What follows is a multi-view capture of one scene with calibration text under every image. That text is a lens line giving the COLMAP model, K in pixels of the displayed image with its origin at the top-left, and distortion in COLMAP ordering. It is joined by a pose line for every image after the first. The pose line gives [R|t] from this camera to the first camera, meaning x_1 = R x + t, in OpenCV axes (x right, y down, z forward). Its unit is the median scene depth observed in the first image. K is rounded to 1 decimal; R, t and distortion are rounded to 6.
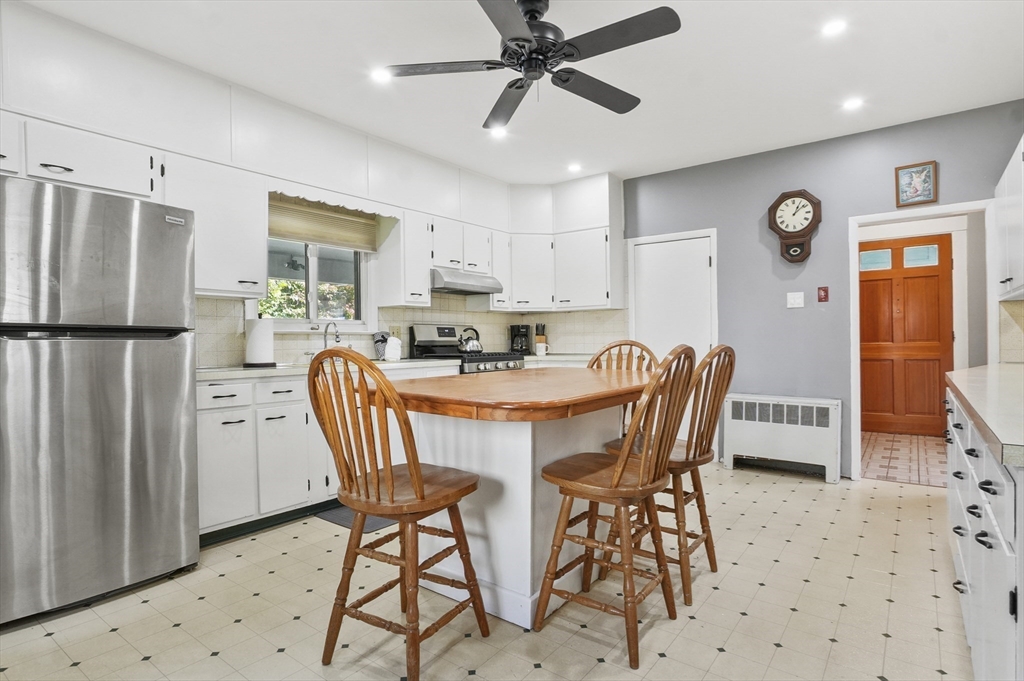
lens RADIAL K [[535.1, 0, 515.0], [0, 535.1, 338.3], [0, 0, 1]] dist [-0.014017, 0.007517]
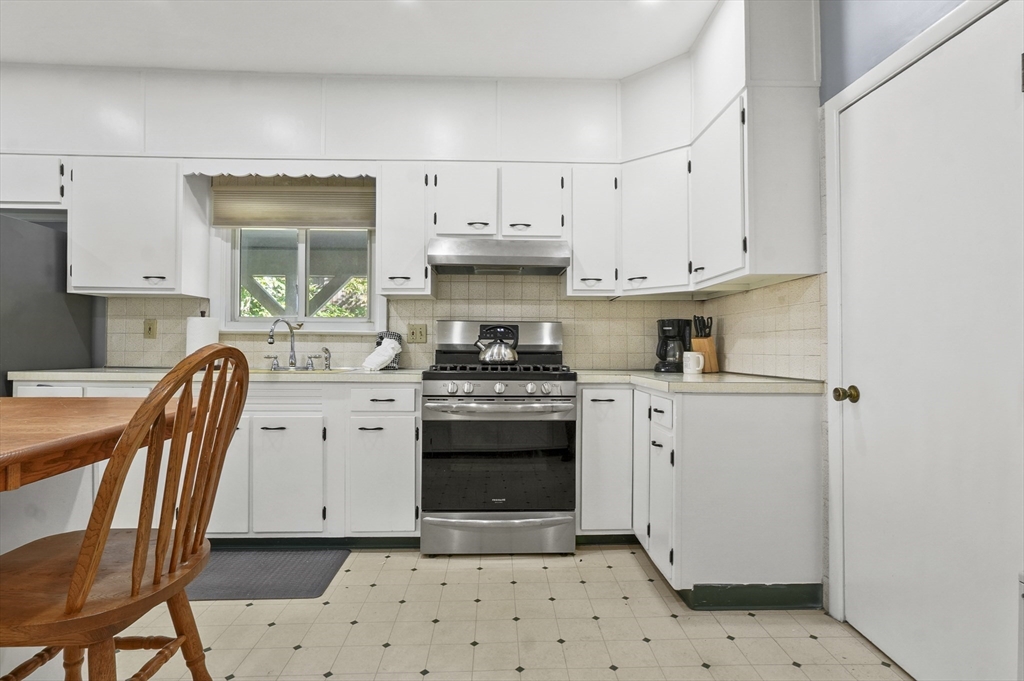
lens RADIAL K [[535.1, 0, 517.9], [0, 535.1, 344.9], [0, 0, 1]] dist [-0.014017, 0.007517]
pose [[0.637116, 0.007483, -0.770732, 0.461887], [-0.008635, 0.999959, 0.002570, 0.002308], [0.770720, 0.005018, 0.637154, 0.681458]]
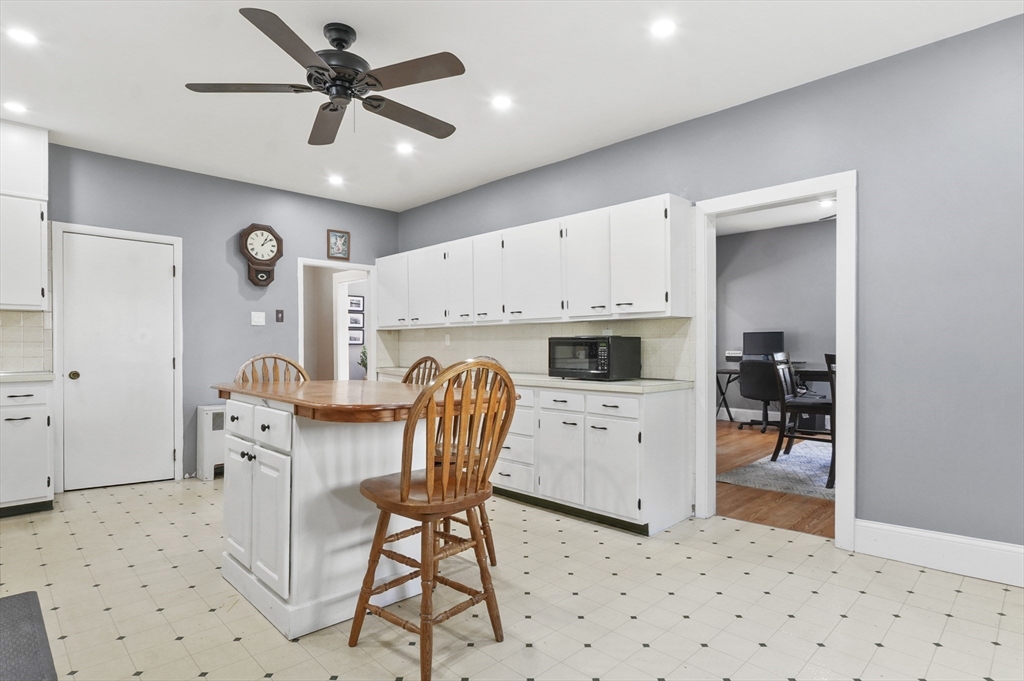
lens RADIAL K [[535.1, 0, 517.8], [0, 535.1, 336.4], [0, 0, 1]] dist [-0.014017, 0.007517]
pose [[0.154421, 0.031577, 0.987500, -0.529941], [-0.005118, 0.999501, -0.031160, -0.000859], [-0.987992, -0.000243, 0.154505, 0.274090]]
